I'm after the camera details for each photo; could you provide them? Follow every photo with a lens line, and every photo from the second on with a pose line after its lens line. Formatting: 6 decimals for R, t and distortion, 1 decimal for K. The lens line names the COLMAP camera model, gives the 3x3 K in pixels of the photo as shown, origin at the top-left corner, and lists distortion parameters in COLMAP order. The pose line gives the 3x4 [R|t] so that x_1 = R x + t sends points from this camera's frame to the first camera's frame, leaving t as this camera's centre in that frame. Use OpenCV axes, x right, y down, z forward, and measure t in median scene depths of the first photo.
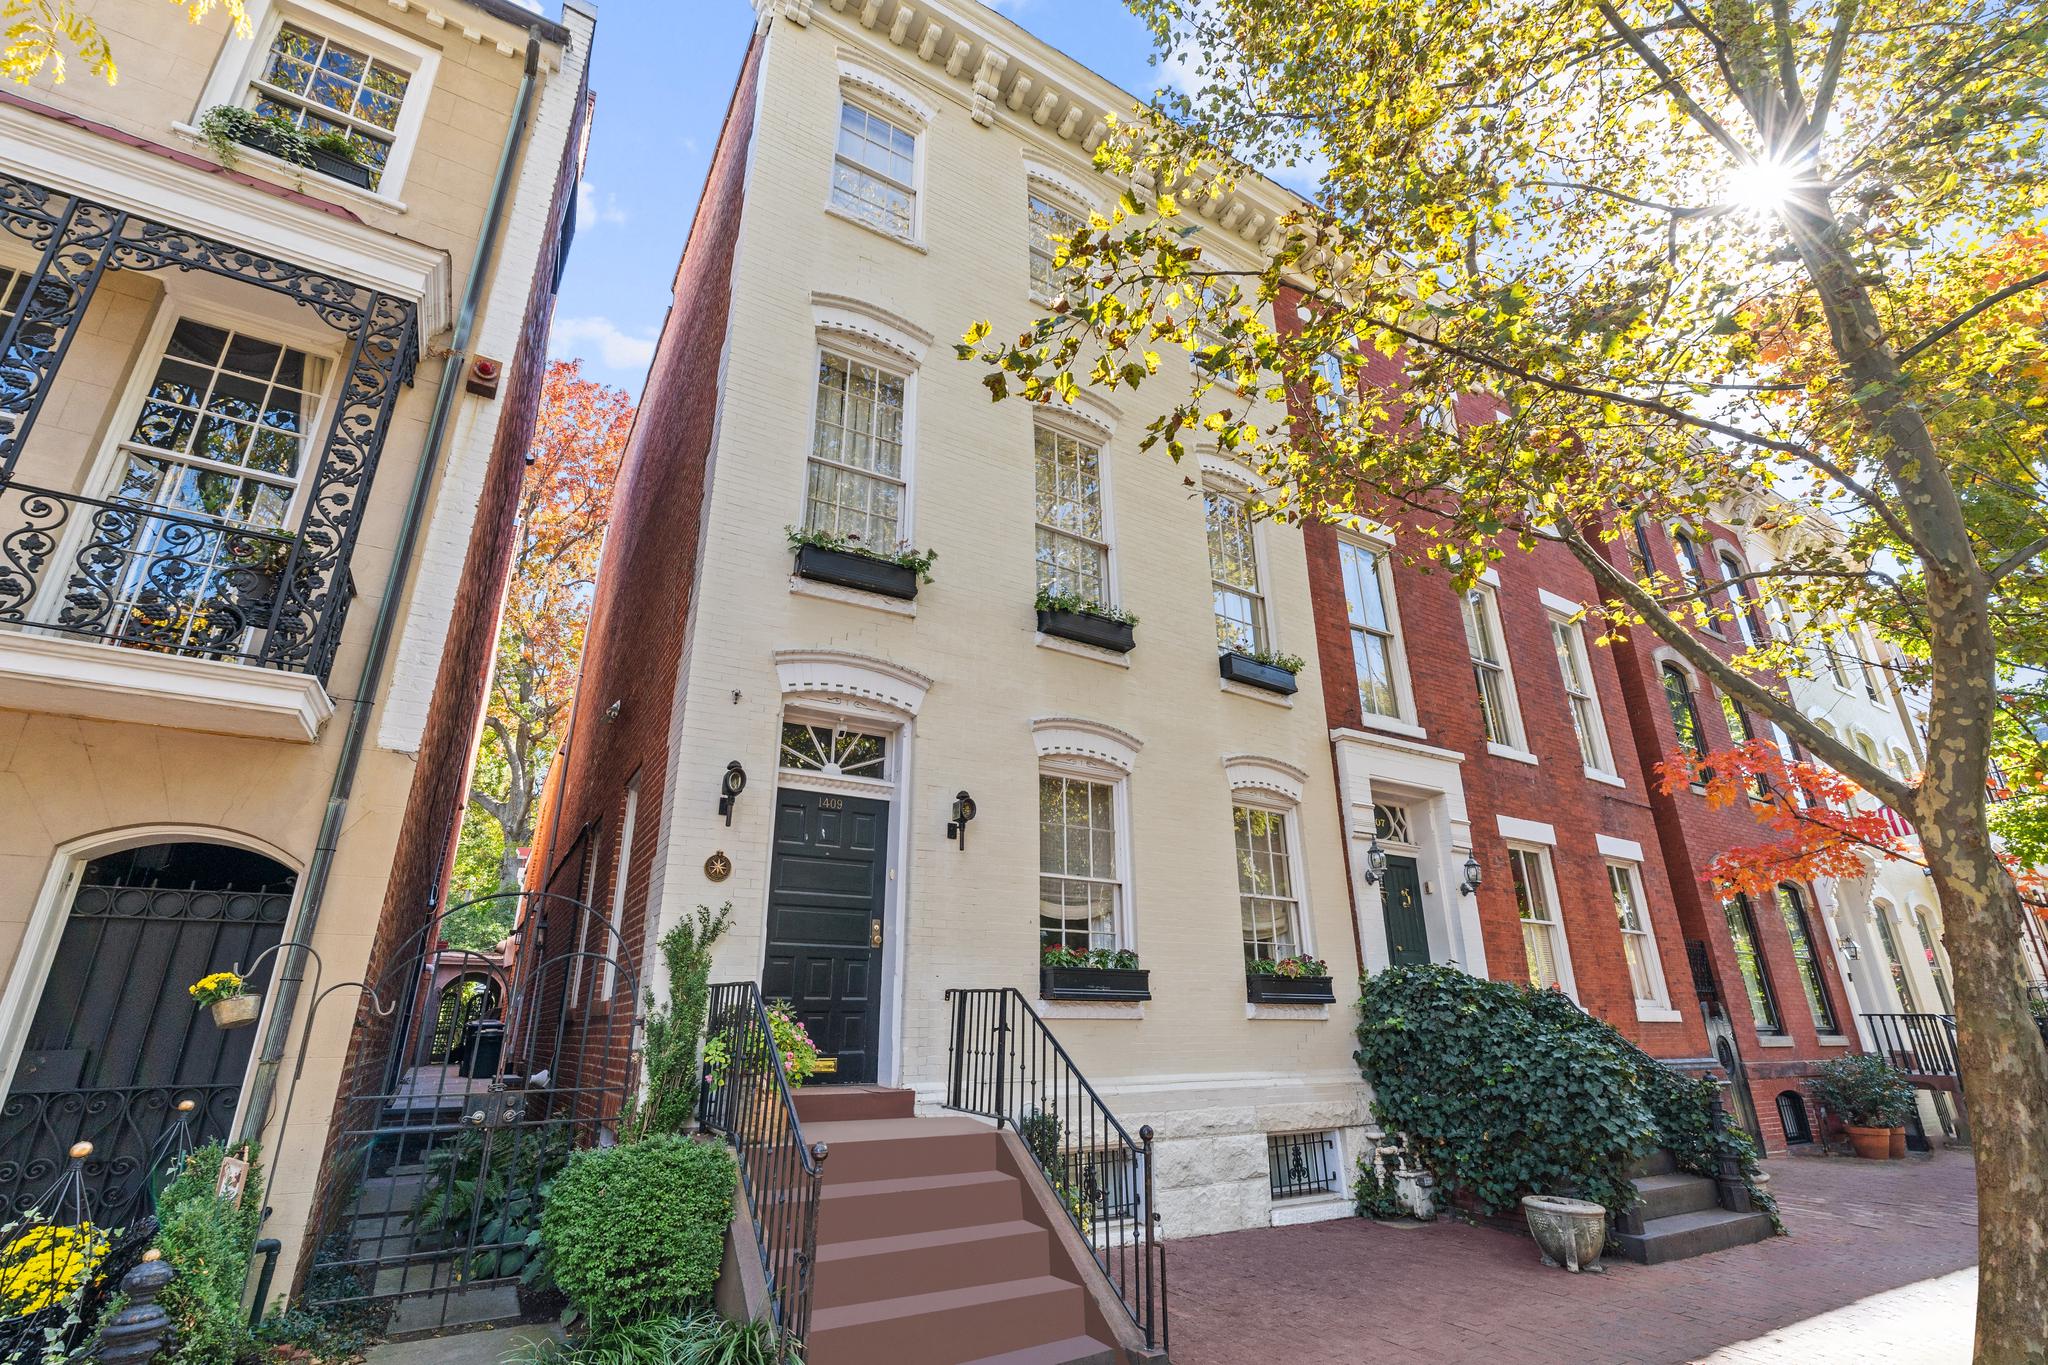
lens RADIAL K [[916.1, 0, 1026.4], [0, 916.1, 680.7], [0, 0, 1]] dist [-0.001241, 0.000544]
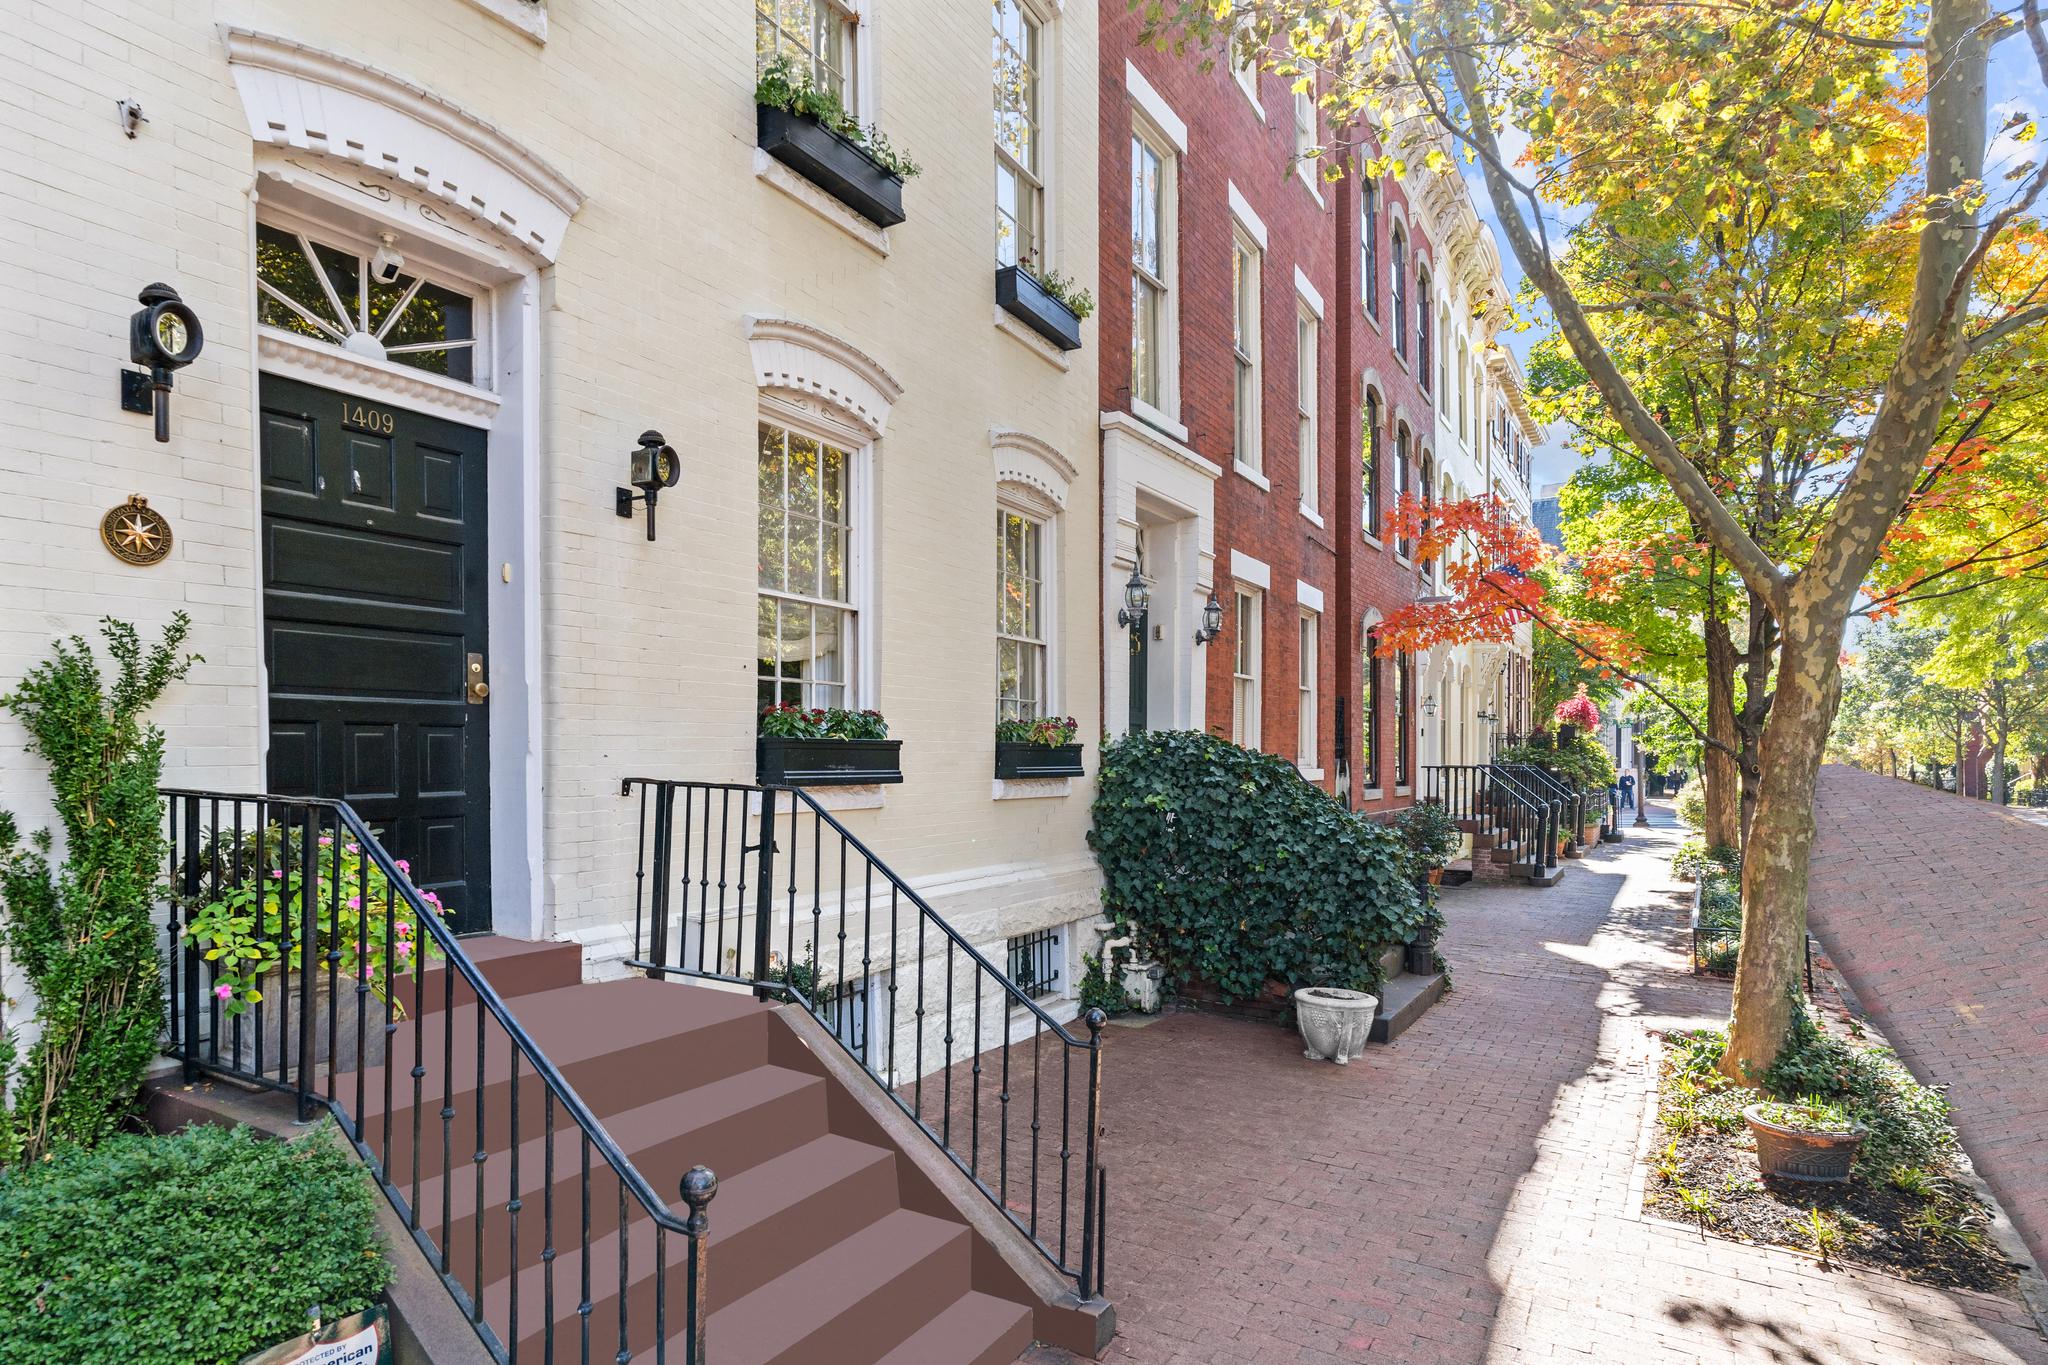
lens RADIAL K [[1139.4, 0, 1038.7], [0, 1139.4, 758.9], [0, 0, 1]] dist [-0.001612, 0.000117]
pose [[0.879037, 0.002353, 0.476747, -0.176257], [-0.173167, 0.933267, 0.314684, 0.046931], [-0.444192, -0.359176, 0.820783, 0.260449]]
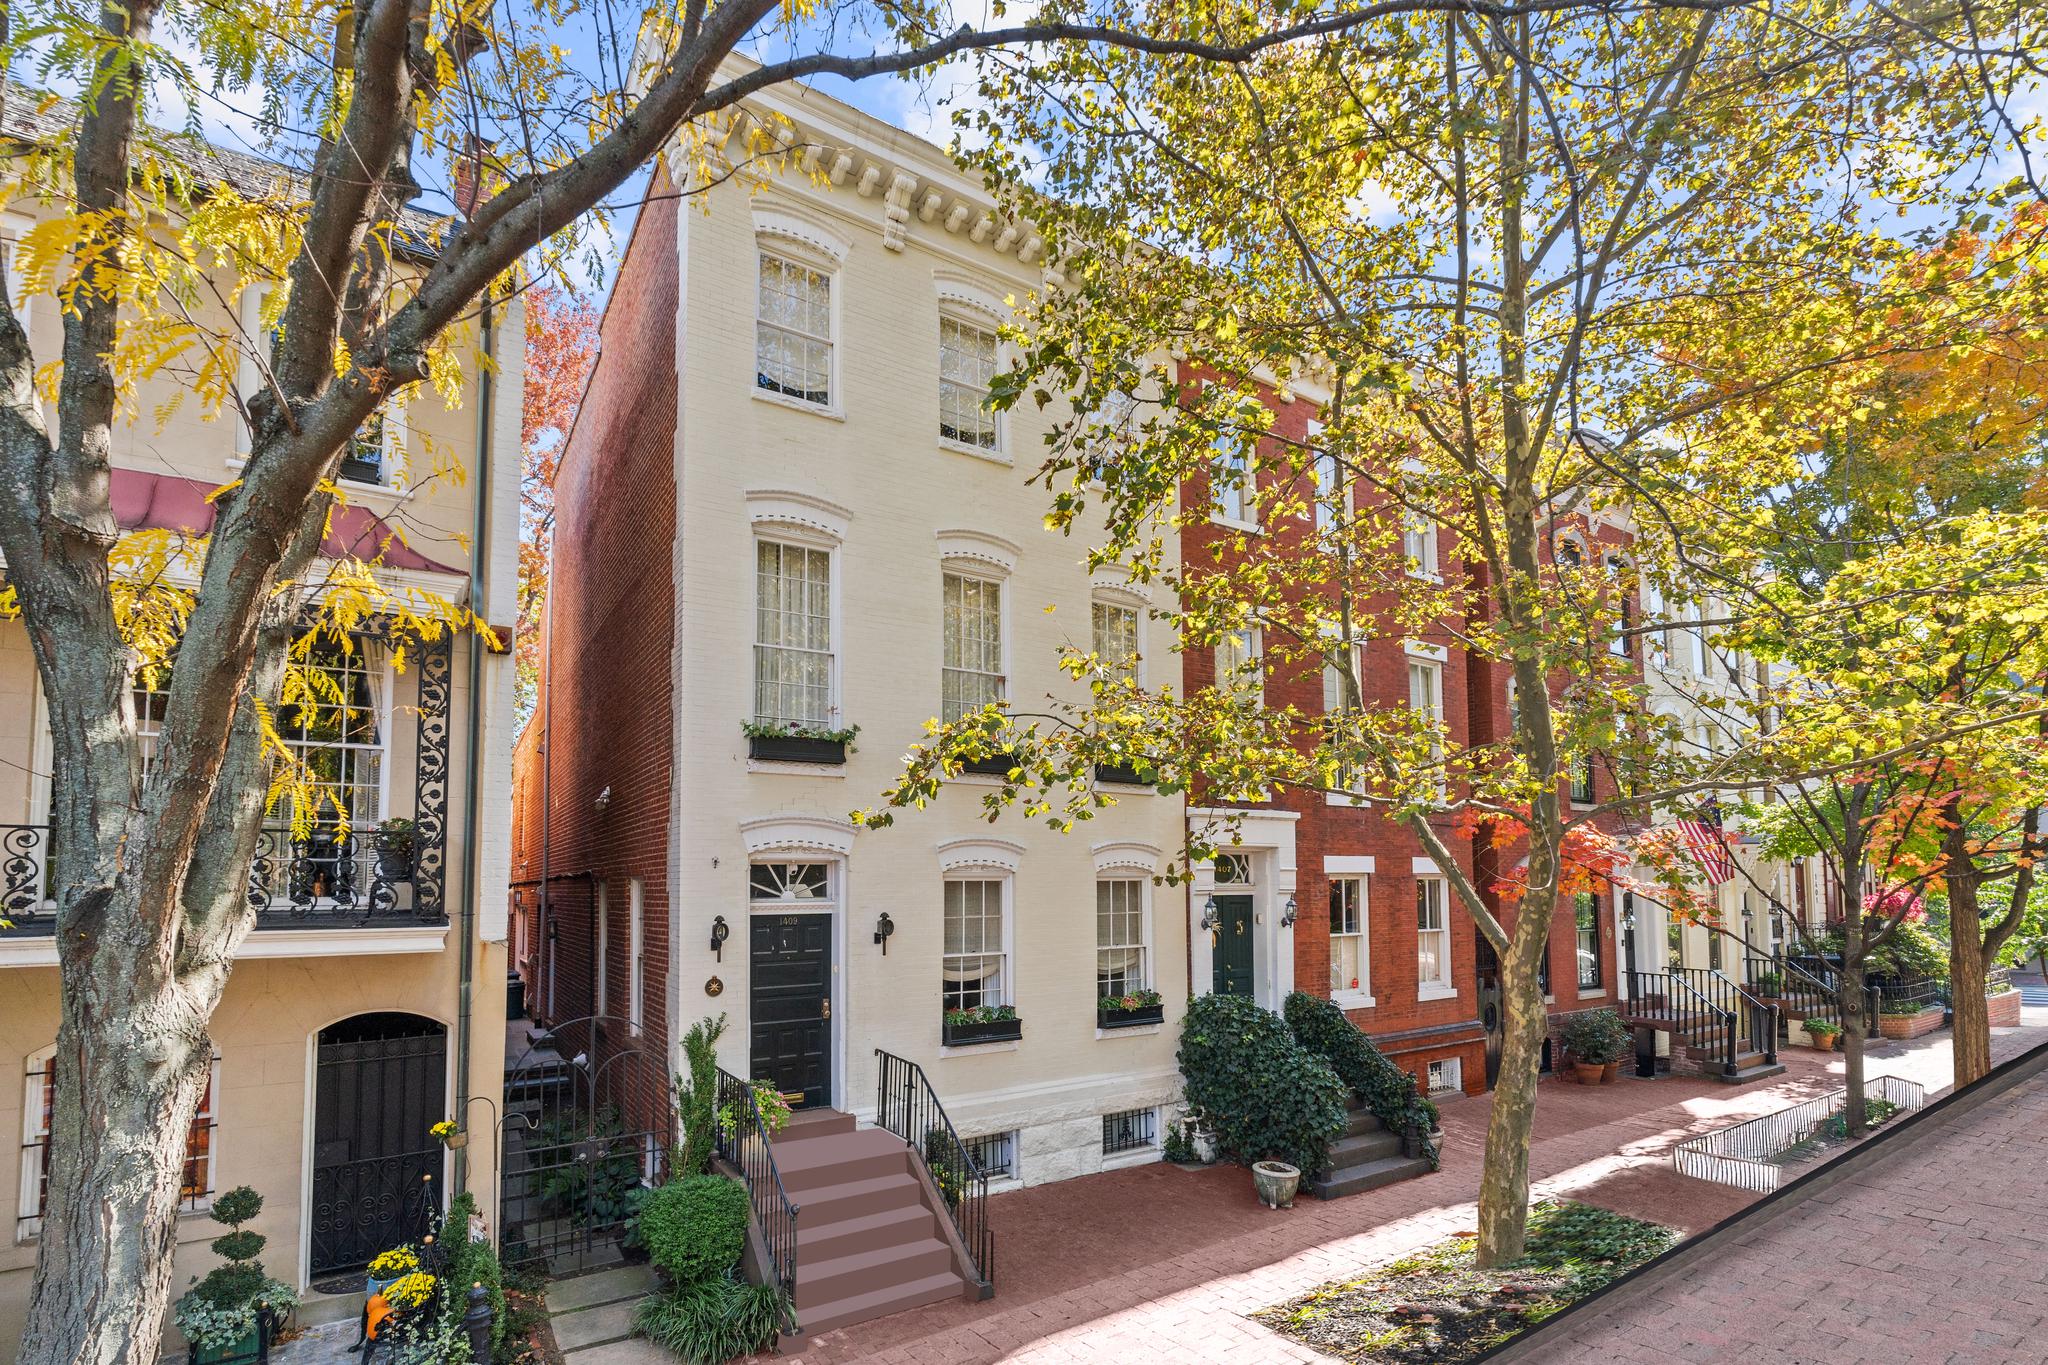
lens RADIAL K [[962.9, 0, 1027.9], [0, 962.9, 811.3], [0, 0, 1]] dist [0.001105, 0.000700]
pose [[0.999275, 0.001429, 0.038034, 0.086284], [-0.012248, 0.958209, 0.285807, -0.417202], [-0.036036, -0.286066, 0.957532, -0.335563]]
